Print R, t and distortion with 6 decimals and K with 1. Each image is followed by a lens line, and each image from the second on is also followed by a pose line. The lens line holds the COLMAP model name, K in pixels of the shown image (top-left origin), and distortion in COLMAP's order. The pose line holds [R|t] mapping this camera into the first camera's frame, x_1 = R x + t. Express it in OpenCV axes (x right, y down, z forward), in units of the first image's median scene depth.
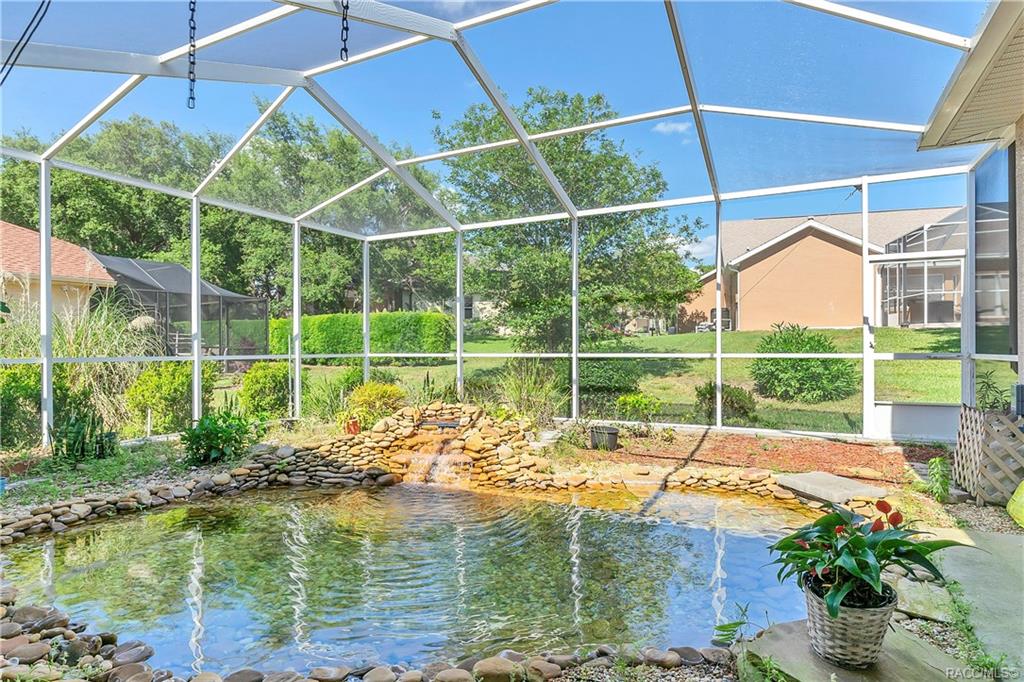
lens RADIAL K [[580.0, 0, 499.1], [0, 580.0, 350.3], [0, 0, 1]] dist [-0.000589, 0.000884]
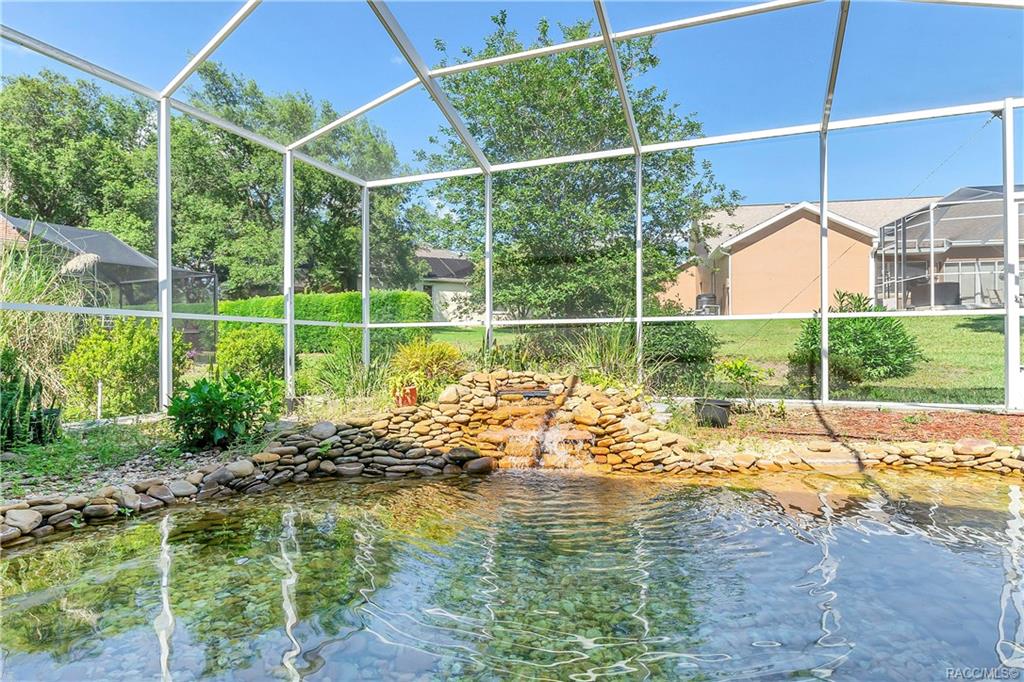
lens RADIAL K [[604.2, 0, 516.2], [0, 604.2, 346.2], [0, 0, 1]] dist [-0.001549, 0.000045]
pose [[0.994303, -0.000055, 0.106586, -0.175609], [0.000113, 1.000000, -0.000538, 0.060421], [-0.106586, 0.000547, 0.994303, 0.204018]]
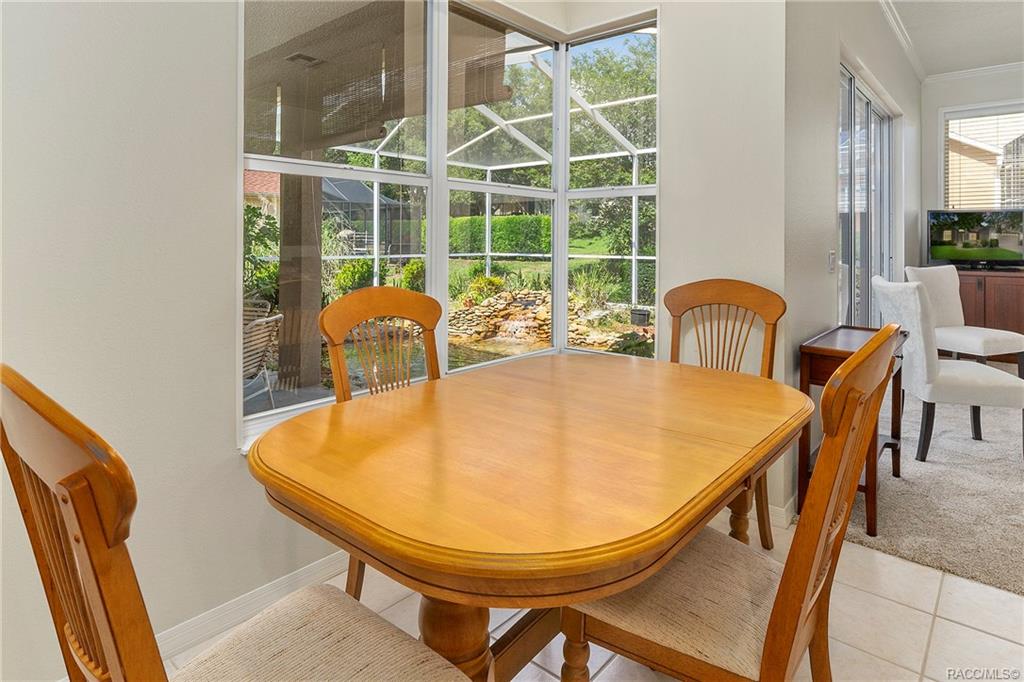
lens RADIAL K [[542.4, 0, 503.6], [0, 542.4, 243.3], [0, 0, 1]] dist [0.002196, -0.003254]
pose [[0.973386, 0.008852, -0.229002, 0.158315], [-0.008776, 0.999961, 0.001352, -0.030505], [0.229005, 0.000694, 0.973425, -0.378528]]
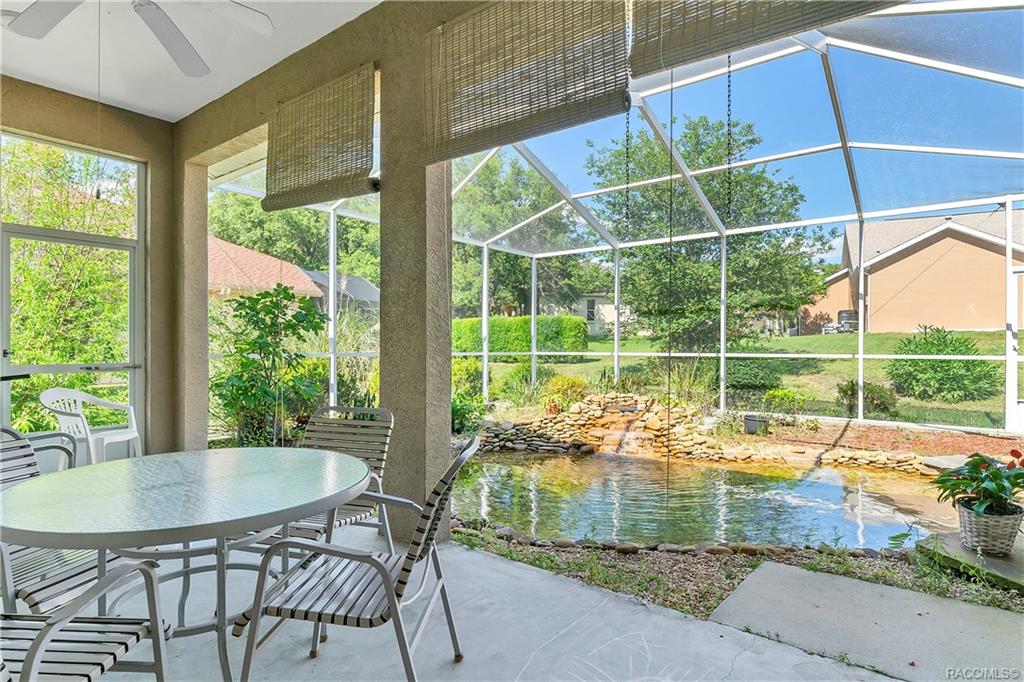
lens RADIAL K [[542.4, 0, 519.5], [0, 542.4, 350.6], [0, 0, 1]] dist [0.002196, -0.003254]
pose [[0.984991, 0.007959, -0.172421, -0.105363], [-0.007679, 0.999968, 0.002291, 0.000295], [0.172434, -0.000933, 0.985021, -0.174239]]
